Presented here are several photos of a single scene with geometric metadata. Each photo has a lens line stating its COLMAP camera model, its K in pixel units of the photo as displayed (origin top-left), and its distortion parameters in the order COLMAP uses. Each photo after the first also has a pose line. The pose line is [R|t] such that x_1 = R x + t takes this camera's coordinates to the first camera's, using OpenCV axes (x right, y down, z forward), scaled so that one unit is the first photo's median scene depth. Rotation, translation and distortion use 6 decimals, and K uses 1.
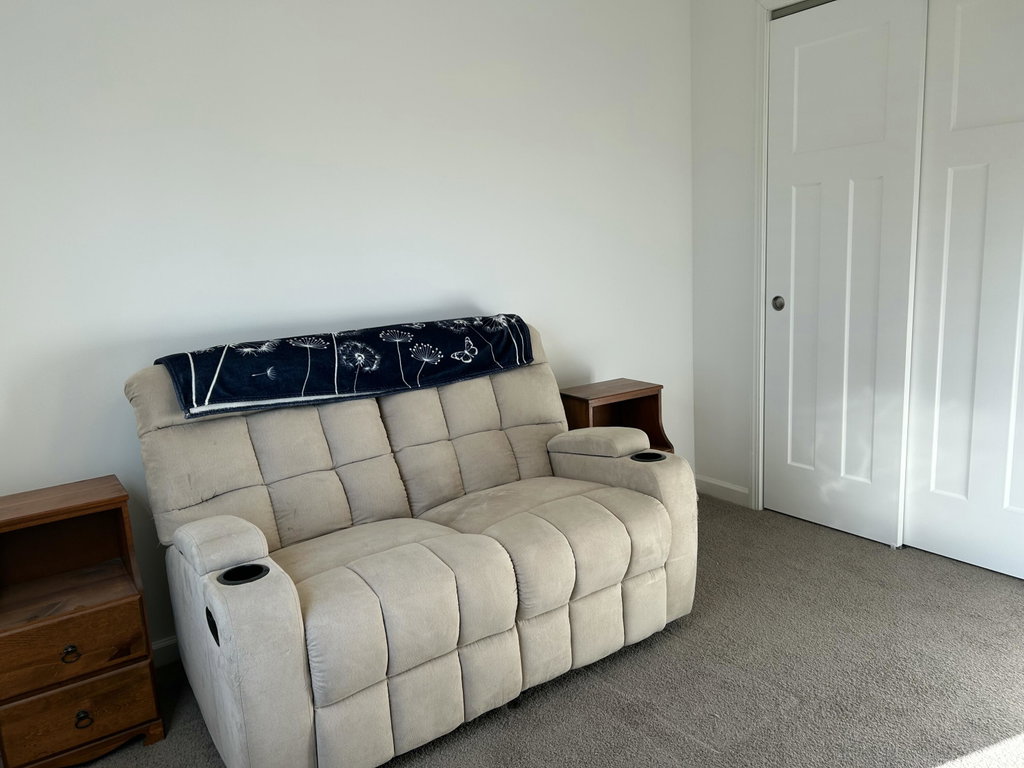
lens RADIAL K [[762.3, 0, 512.7], [0, 762.3, 386.1], [0, 0, 1]] dist [0.056865, -0.058031]
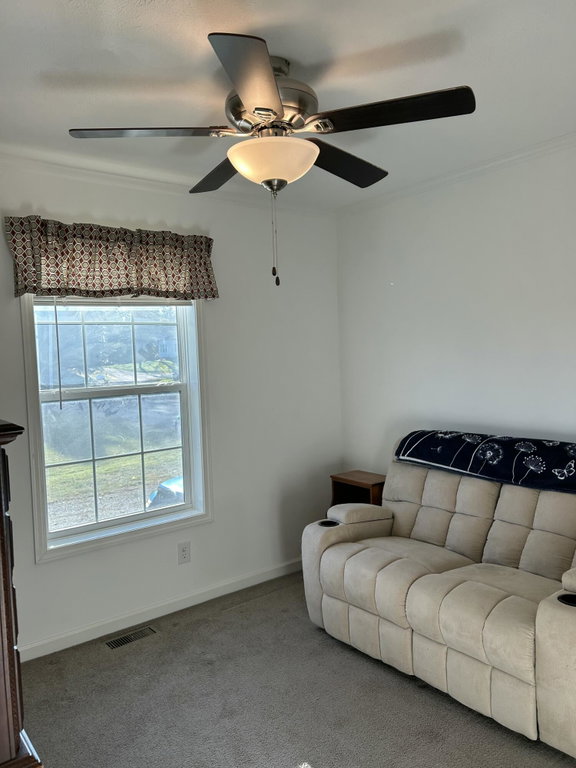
lens RADIAL K [[571.8, 0, 287.9], [0, 571.8, 384.9], [0, 0, 1]] dist [0.056865, -0.058031]
pose [[0.070170, 0.103462, -0.992155, 0.947357], [-0.159116, 0.983033, 0.091257, -0.222388], [0.984763, 0.151464, 0.085442, 0.463186]]
